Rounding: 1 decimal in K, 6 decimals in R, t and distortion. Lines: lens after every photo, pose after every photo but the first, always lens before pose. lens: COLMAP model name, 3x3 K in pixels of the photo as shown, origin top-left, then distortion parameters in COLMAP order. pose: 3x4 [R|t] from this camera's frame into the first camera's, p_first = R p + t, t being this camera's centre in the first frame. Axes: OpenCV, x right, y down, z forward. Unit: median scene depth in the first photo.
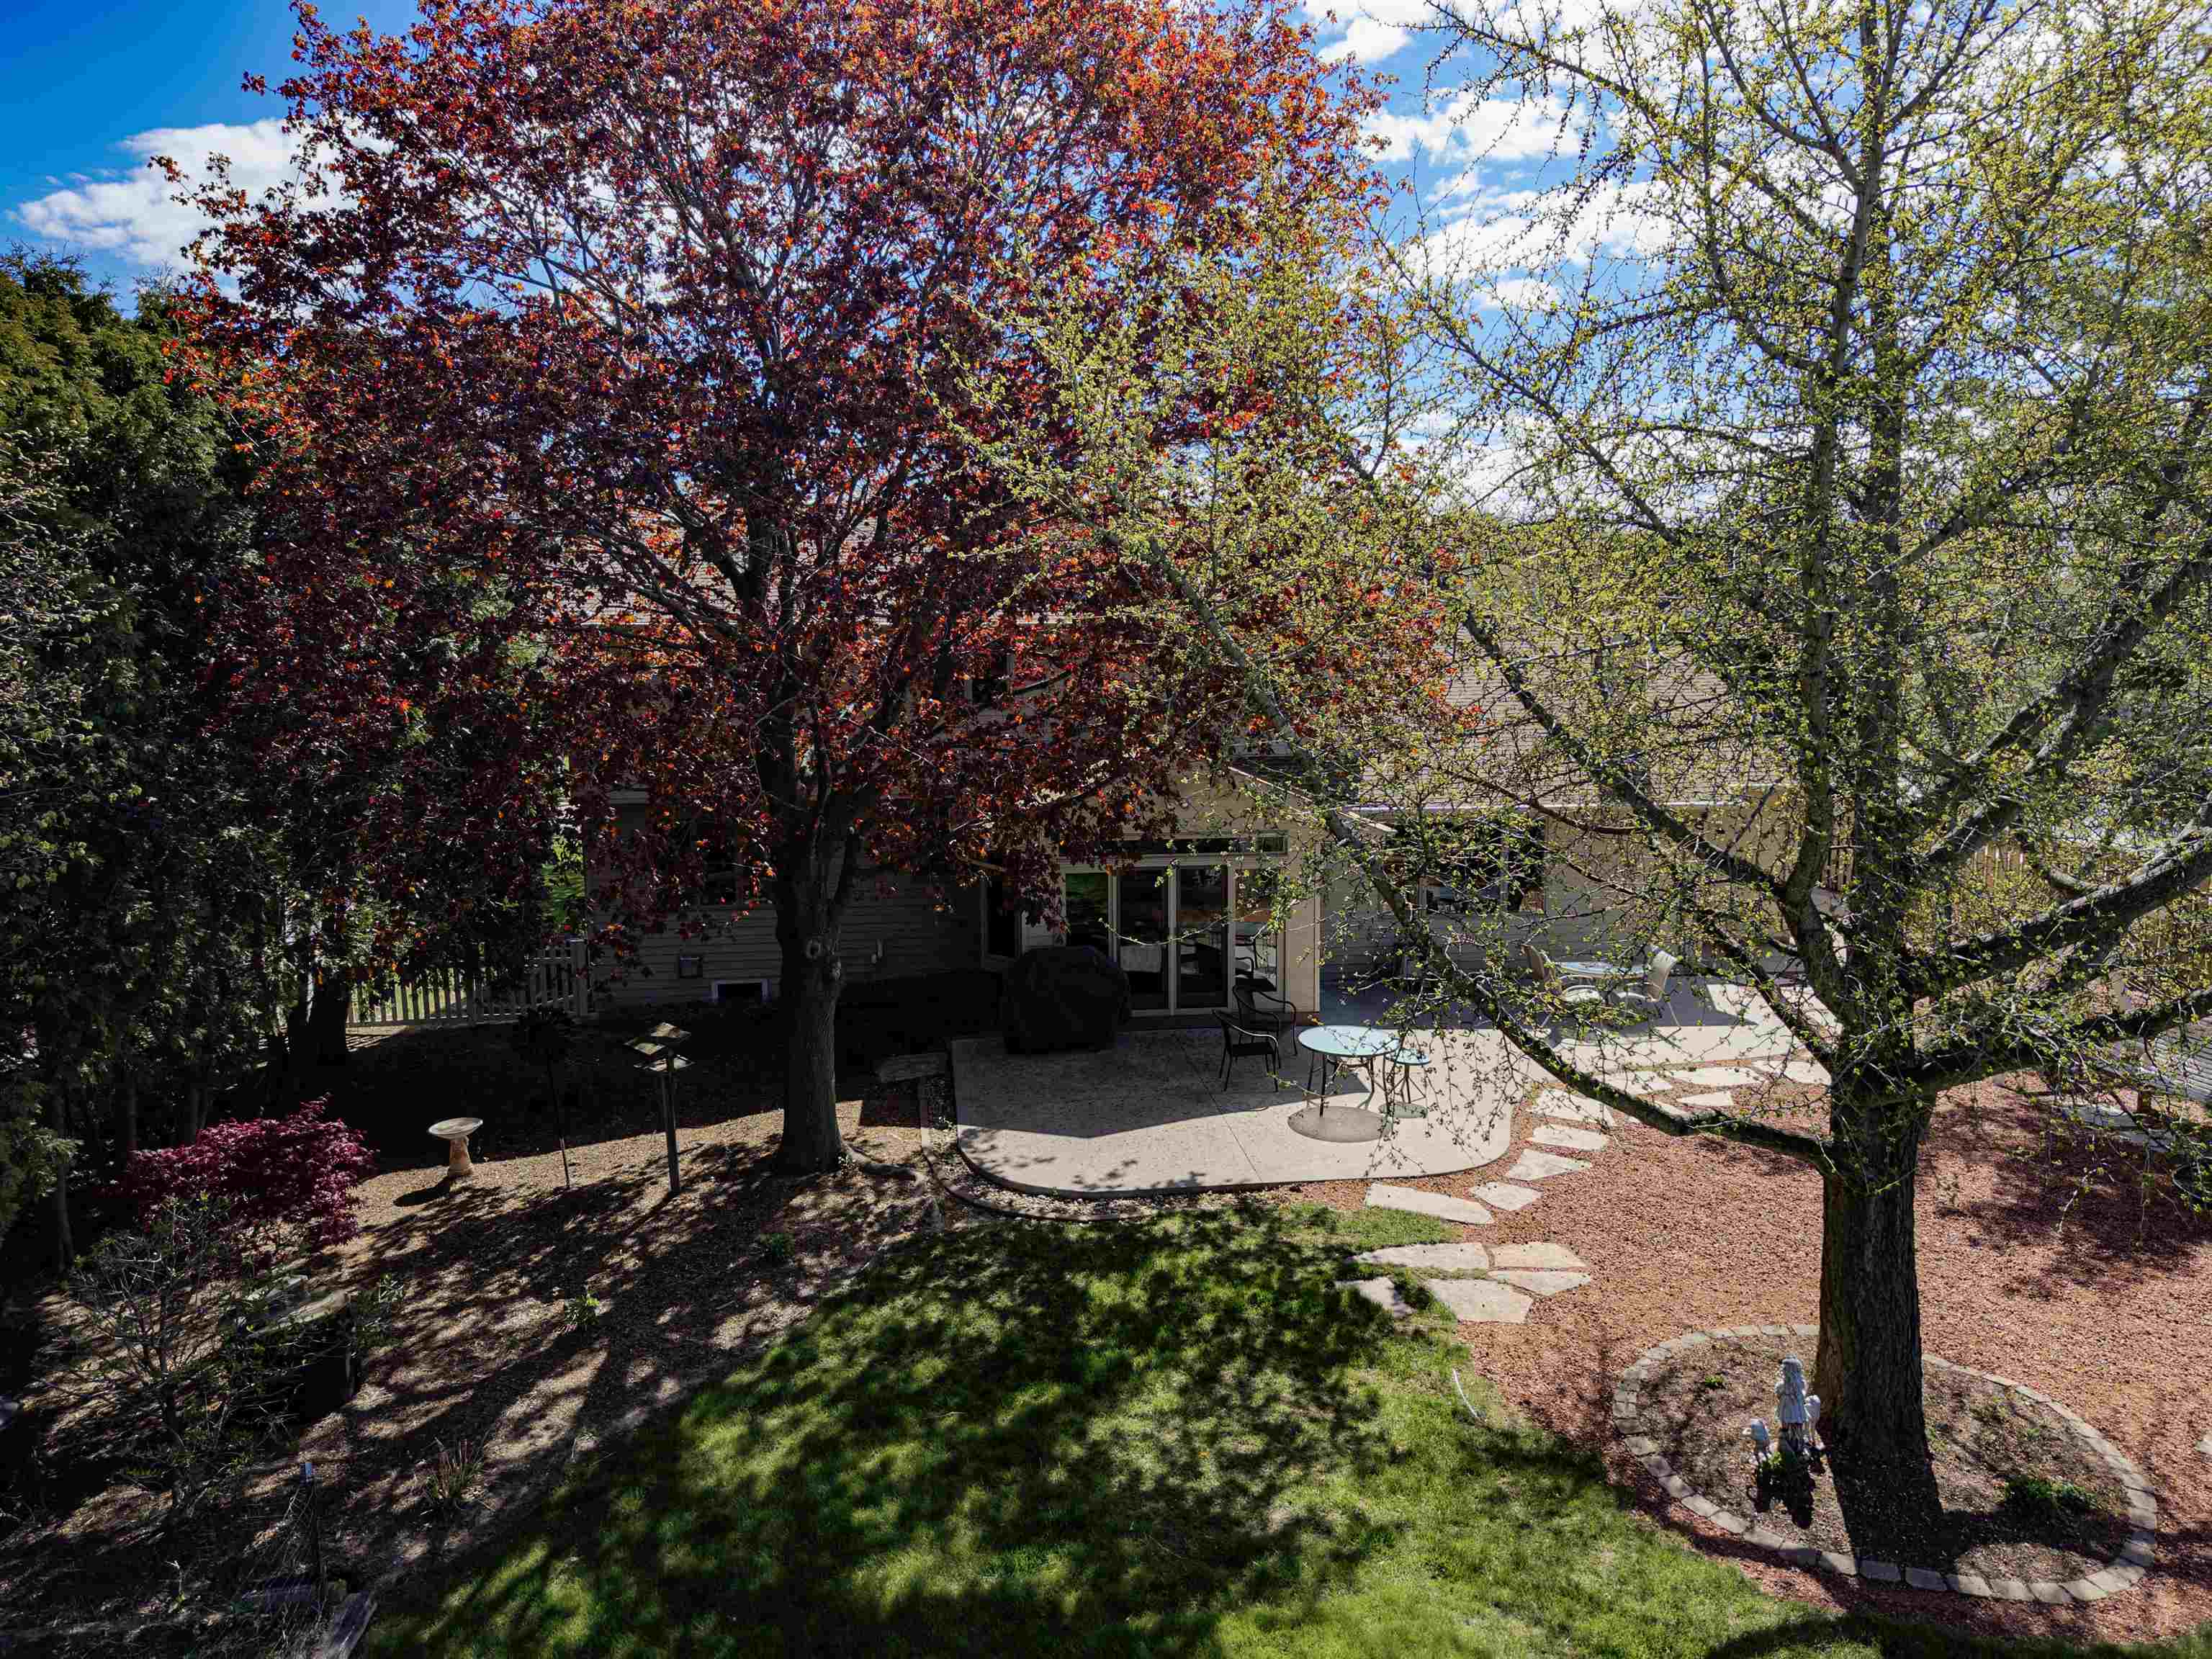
lens RADIAL K [[1486.1, 0, 1095.8], [0, 1486.1, 833.7], [0, 0, 1]] dist [0.049289, -0.051139]
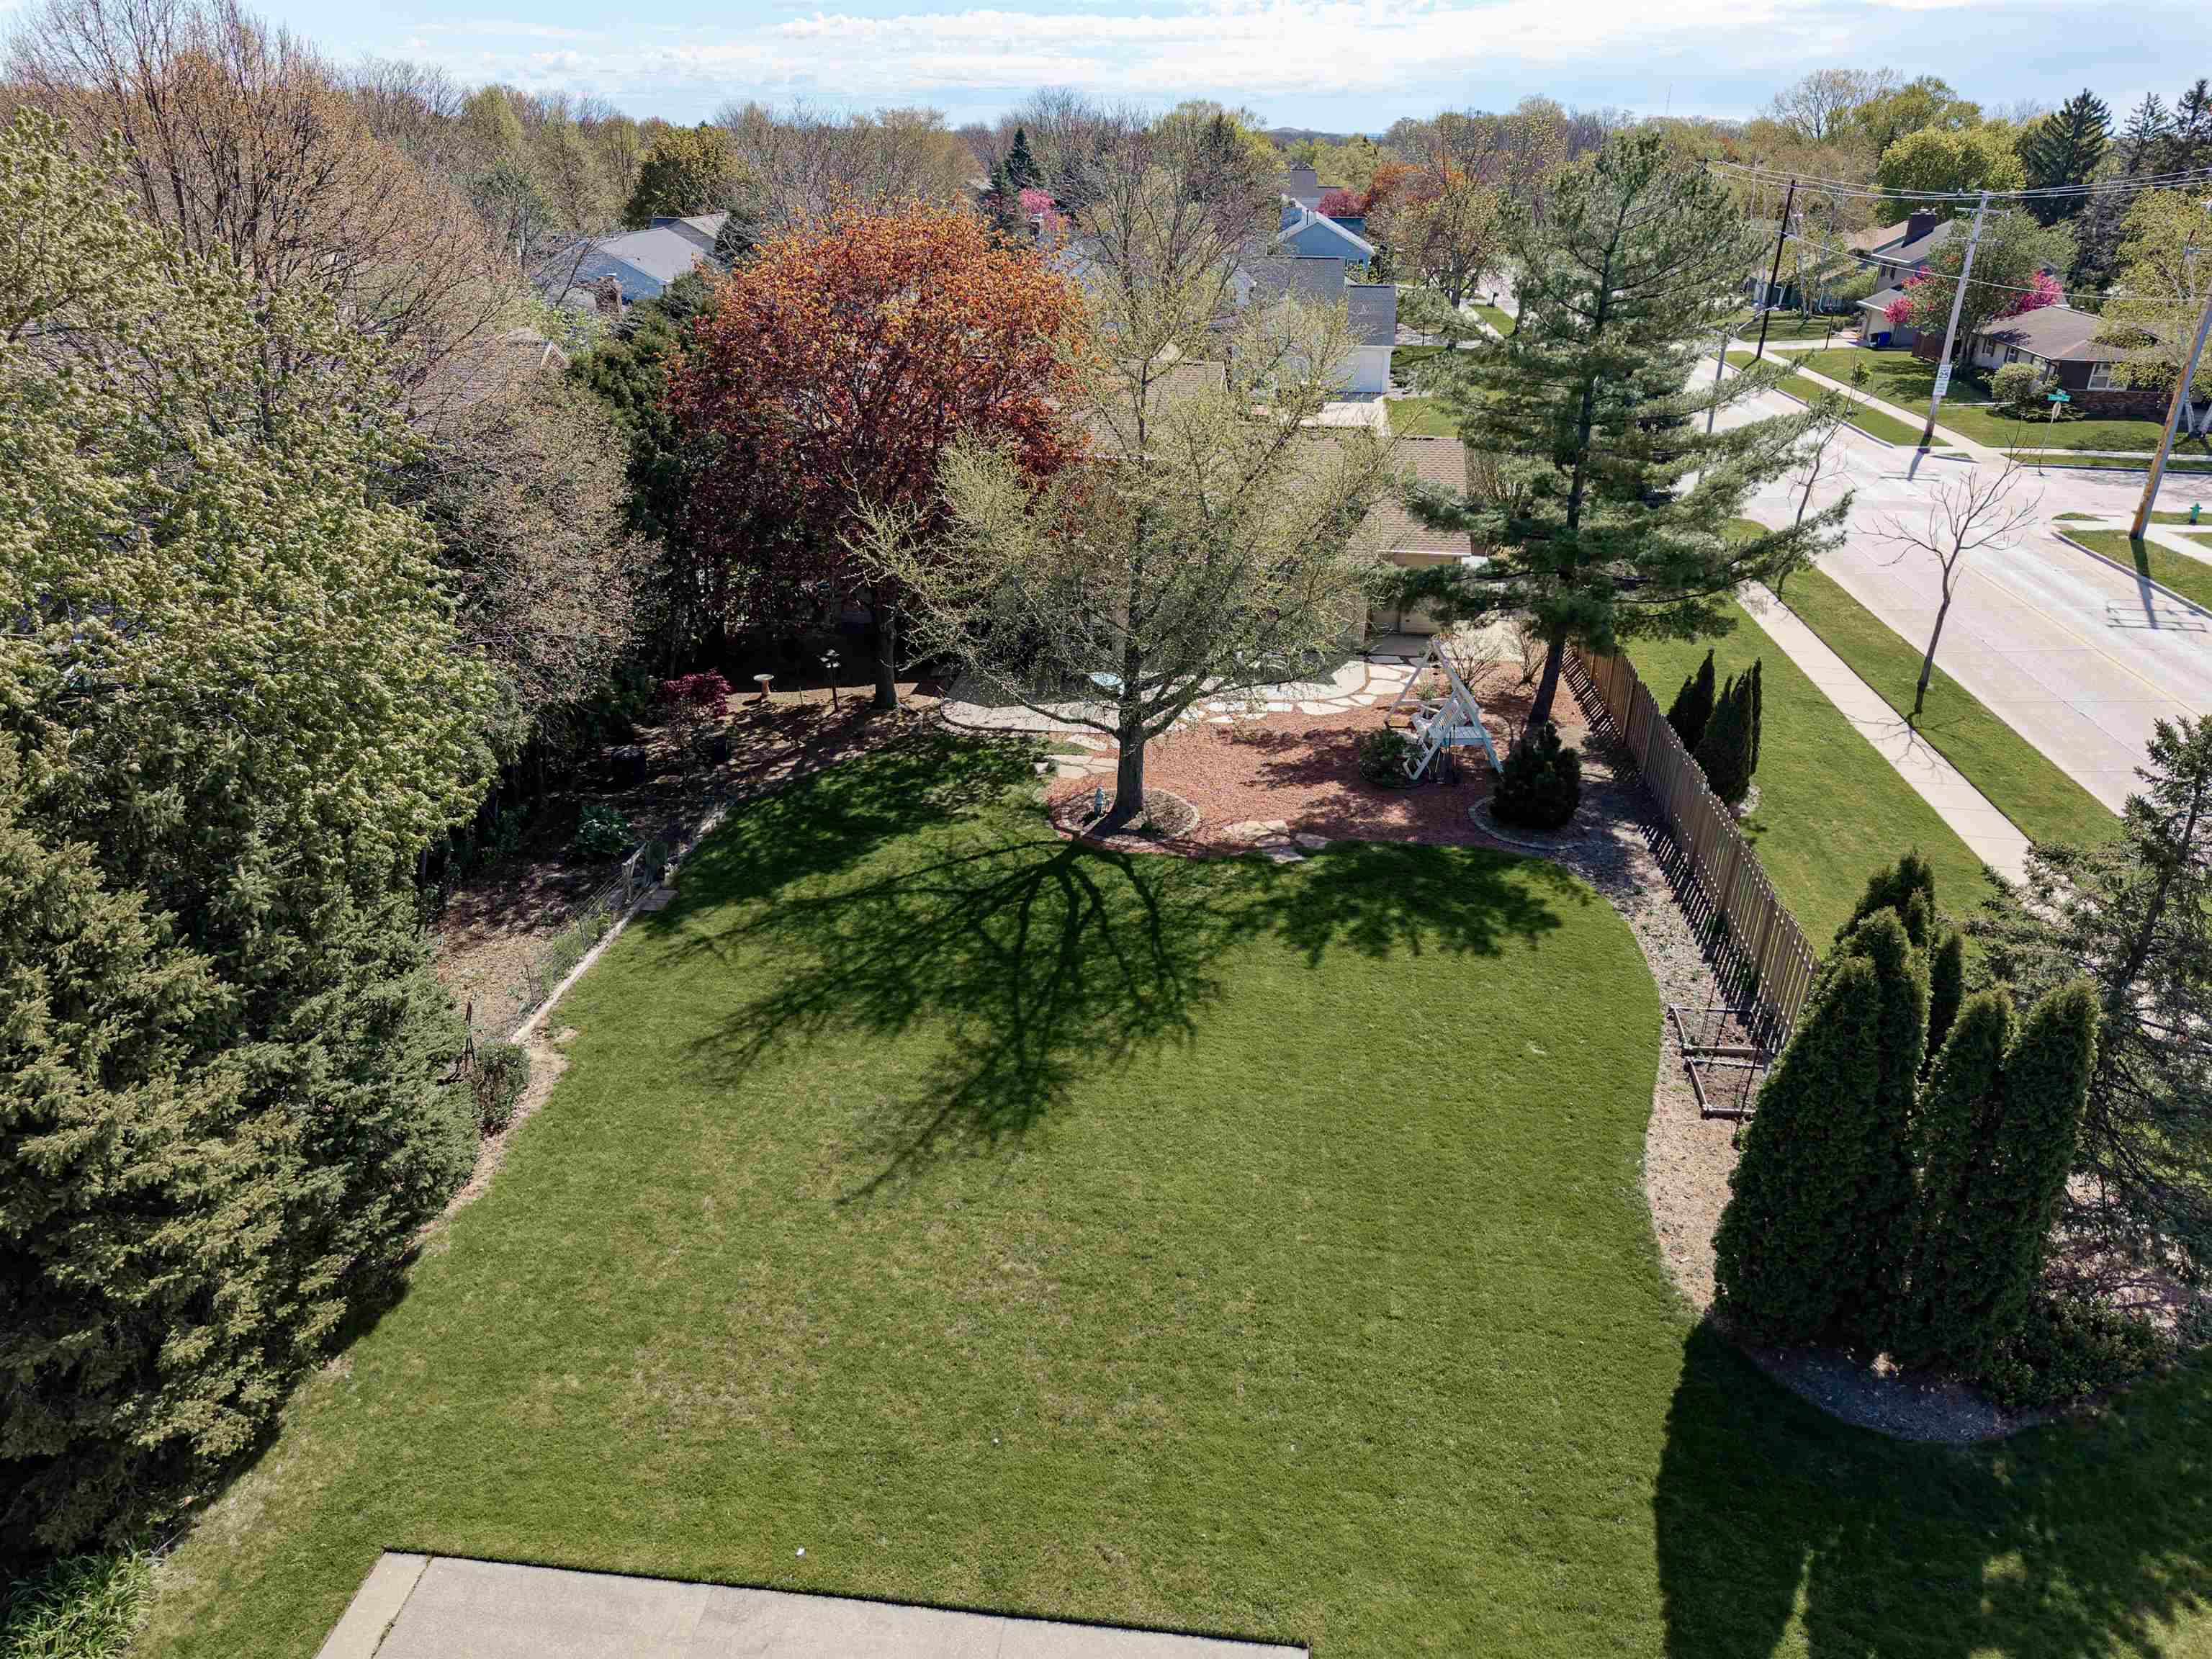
lens RADIAL K [[1487.2, 0, 1106.0], [0, 1487.2, 829.5], [0, 0, 1]] dist [0.002835, 0.004443]
pose [[0.974321, 0.116047, -0.192957, 0.794703], [-0.054808, 0.953413, 0.296649, -0.410451], [0.218393, -0.278455, 0.935290, -1.583543]]
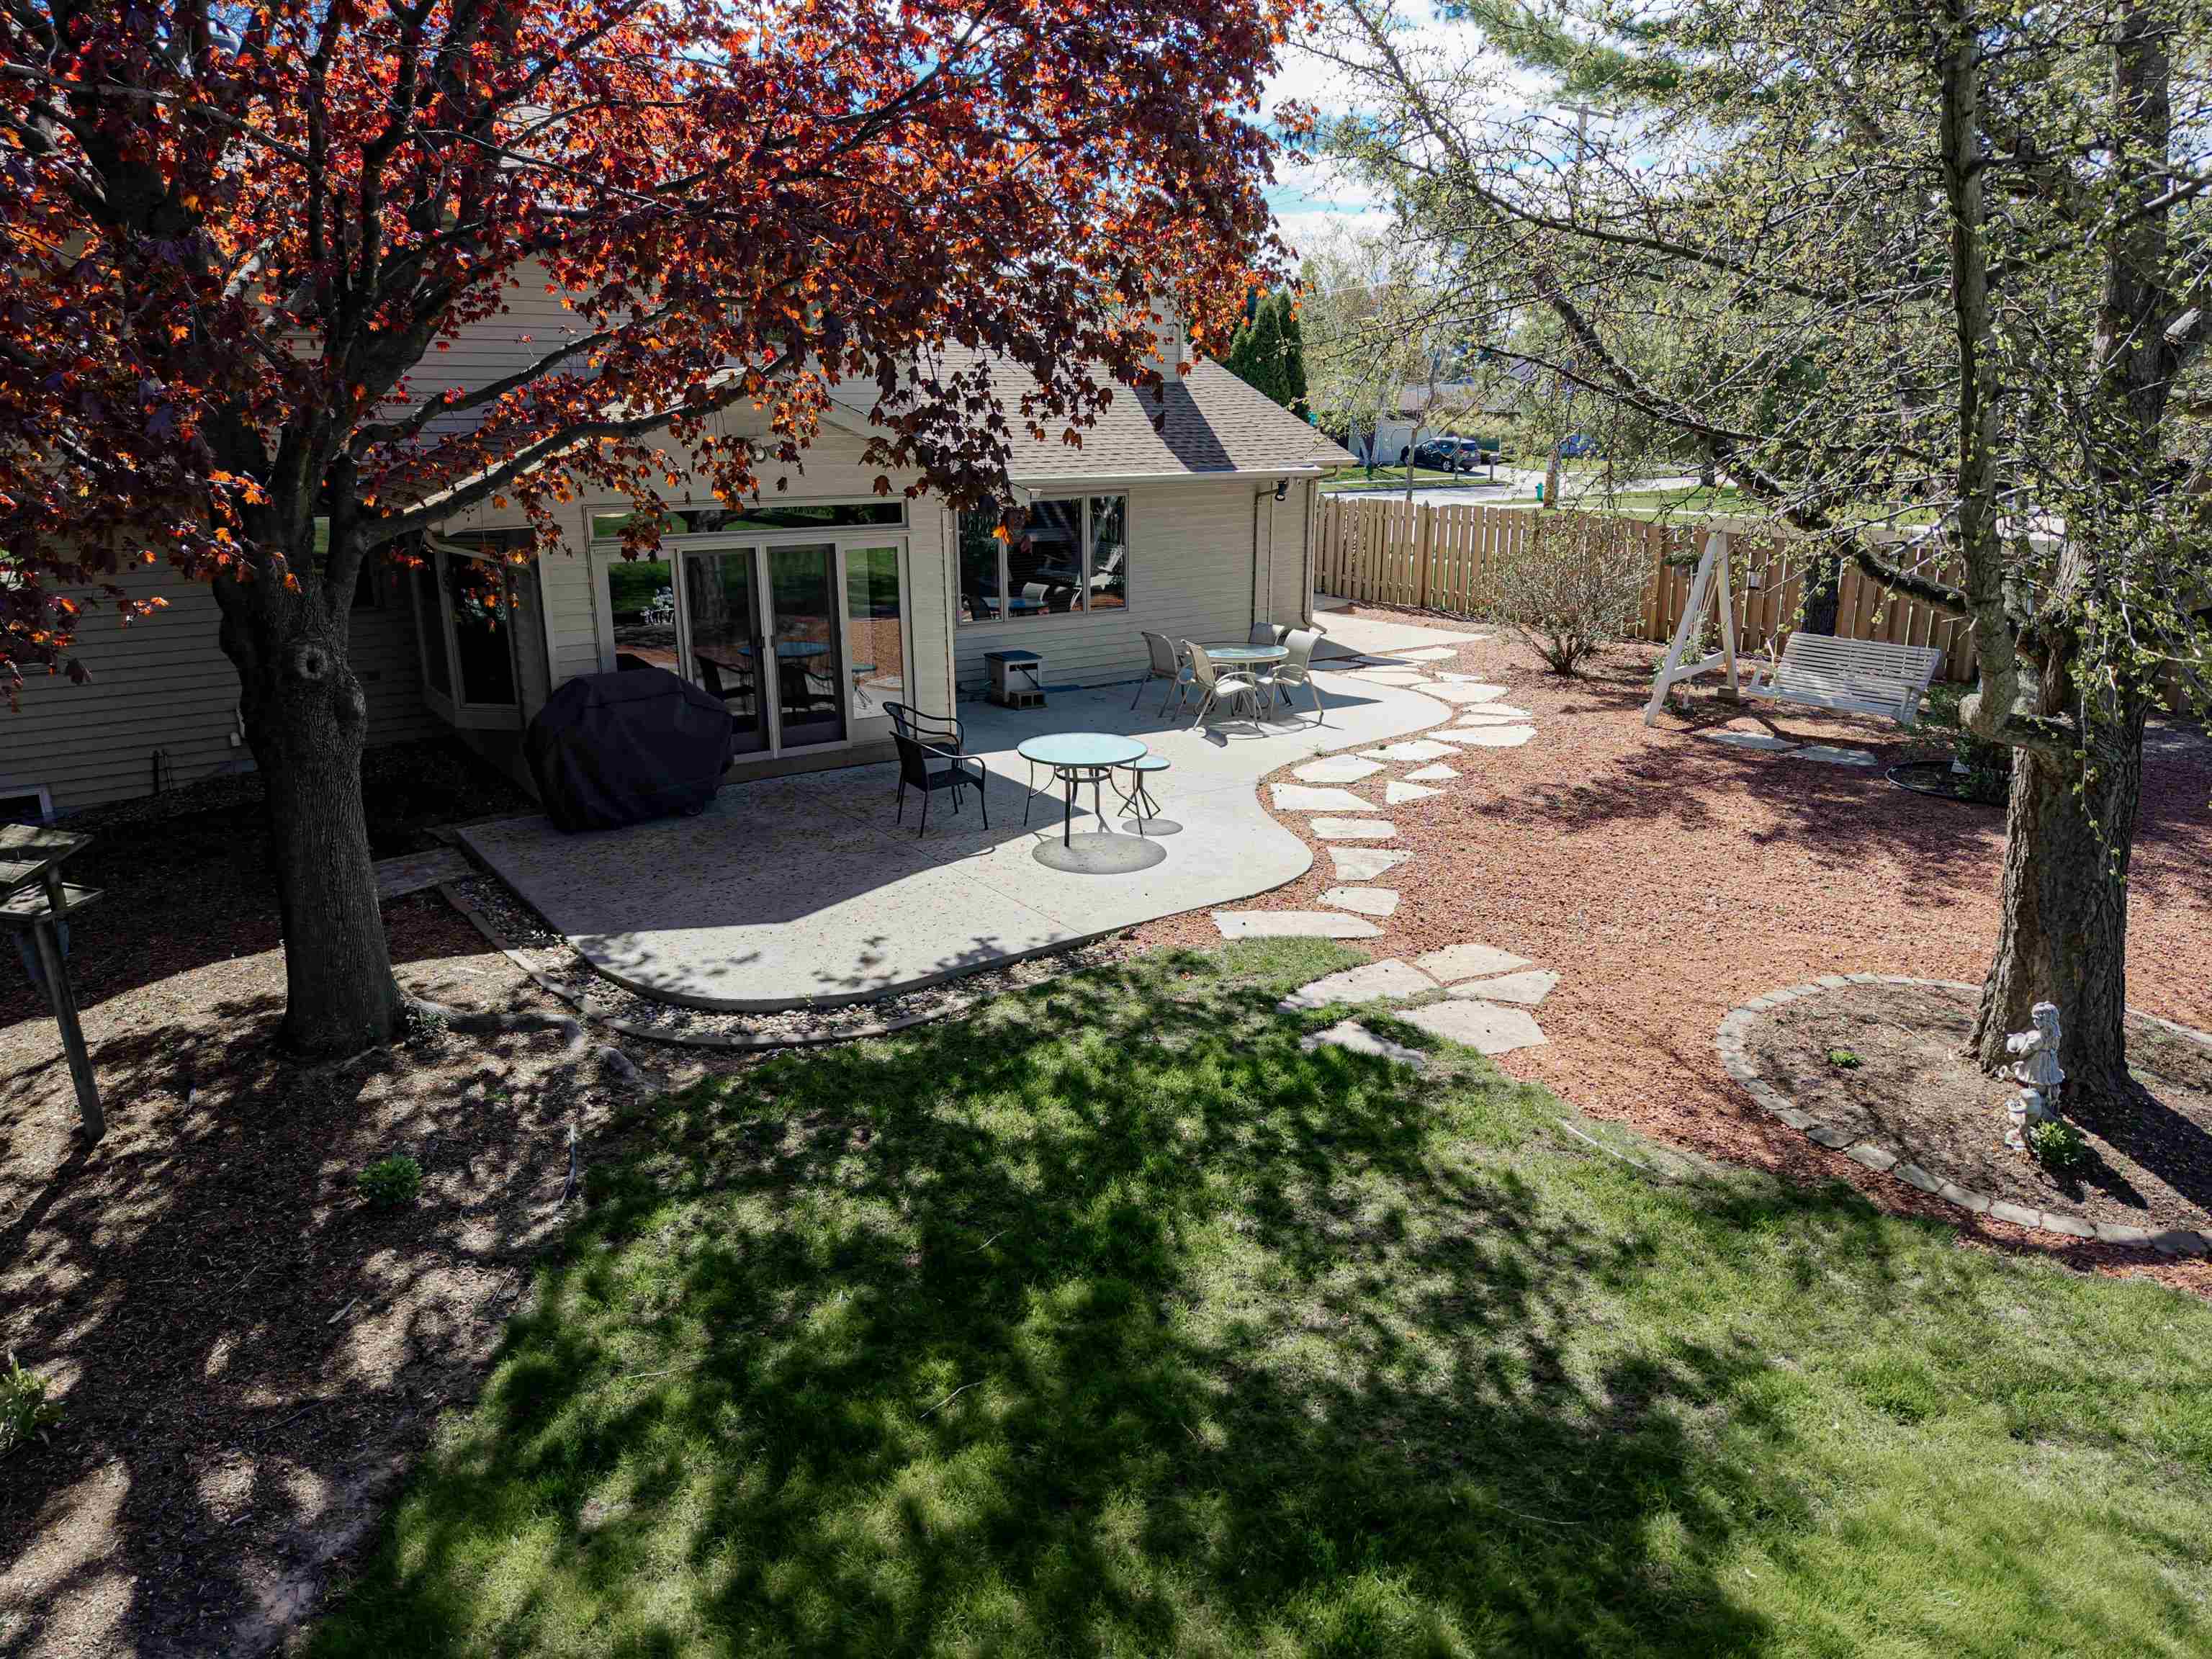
lens RADIAL K [[1487.2, 0, 1106.0], [0, 1487.2, 829.5], [0, 0, 1]] dist [0.002835, 0.004443]
pose [[0.879497, -0.125133, 0.459158, -0.204113], [0.061903, 0.986696, 0.150329, 0.078625], [-0.471861, -0.103791, 0.875543, 0.381149]]
